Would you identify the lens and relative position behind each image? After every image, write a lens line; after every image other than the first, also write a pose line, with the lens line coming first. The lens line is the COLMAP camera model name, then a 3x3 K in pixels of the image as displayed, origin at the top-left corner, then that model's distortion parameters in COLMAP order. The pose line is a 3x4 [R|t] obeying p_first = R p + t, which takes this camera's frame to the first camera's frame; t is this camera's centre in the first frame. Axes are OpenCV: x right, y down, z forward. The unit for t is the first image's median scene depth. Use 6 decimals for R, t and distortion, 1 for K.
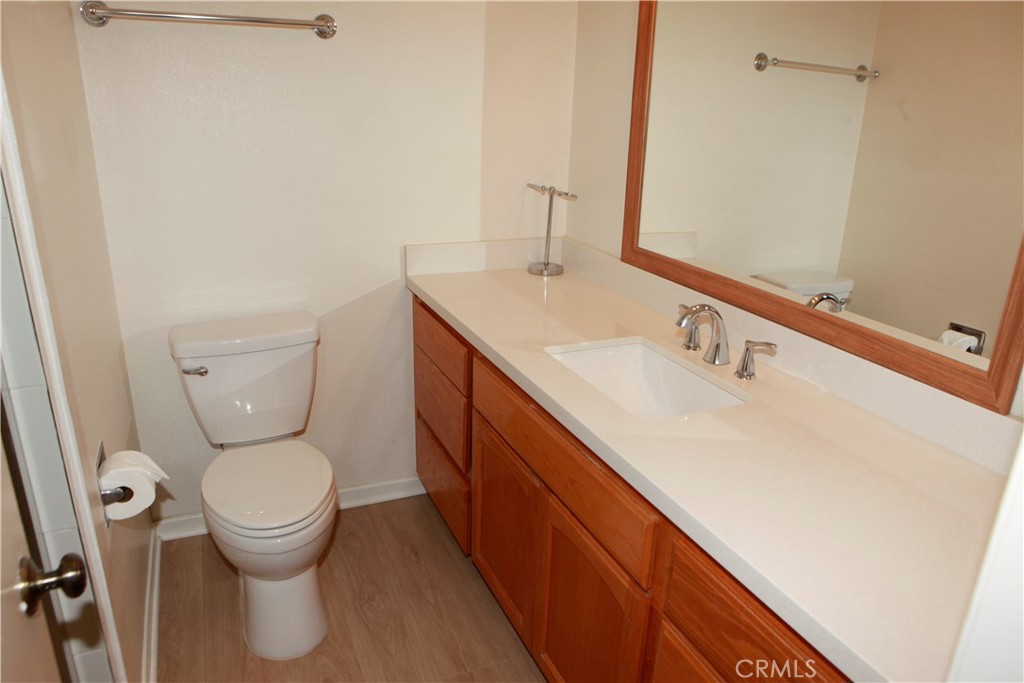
lens RADIAL K [[705.1, 0, 500.7], [0, 705.1, 355.0], [0, 0, 1]] dist [-0.096416, 0.062593]
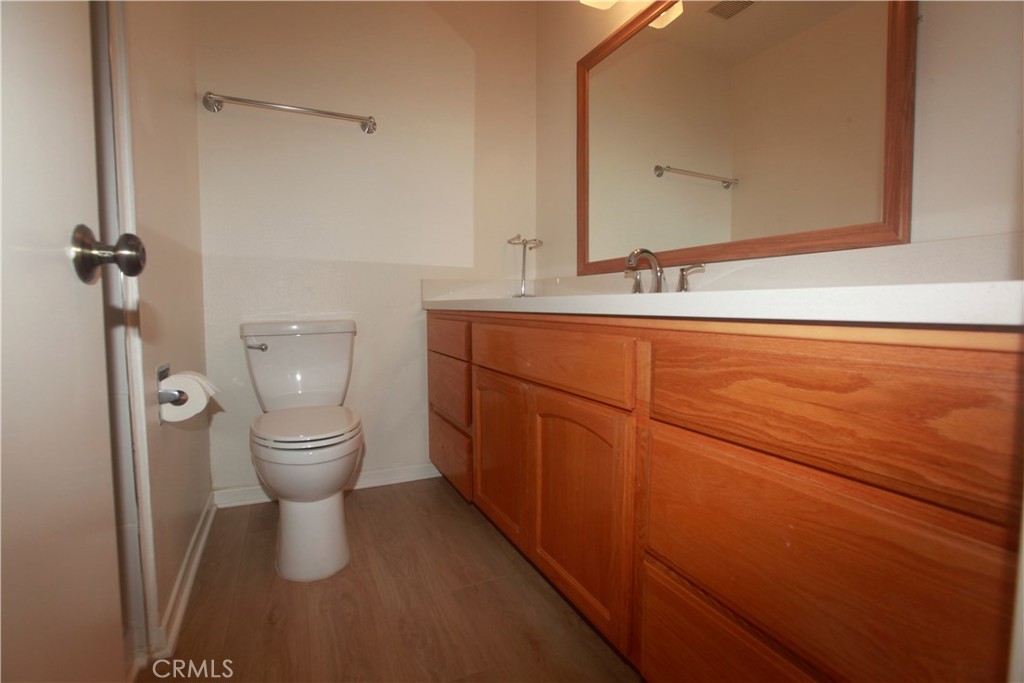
lens RADIAL K [[473.5, 0, 494.6], [0, 473.5, 341.1], [0, 0, 1]] dist [-0.048119, 0.012792]
pose [[0.999427, -0.031356, 0.012784, -0.008368], [0.033670, 0.960349, -0.276760, 0.269192], [-0.003599, 0.277032, 0.960854, 0.154903]]
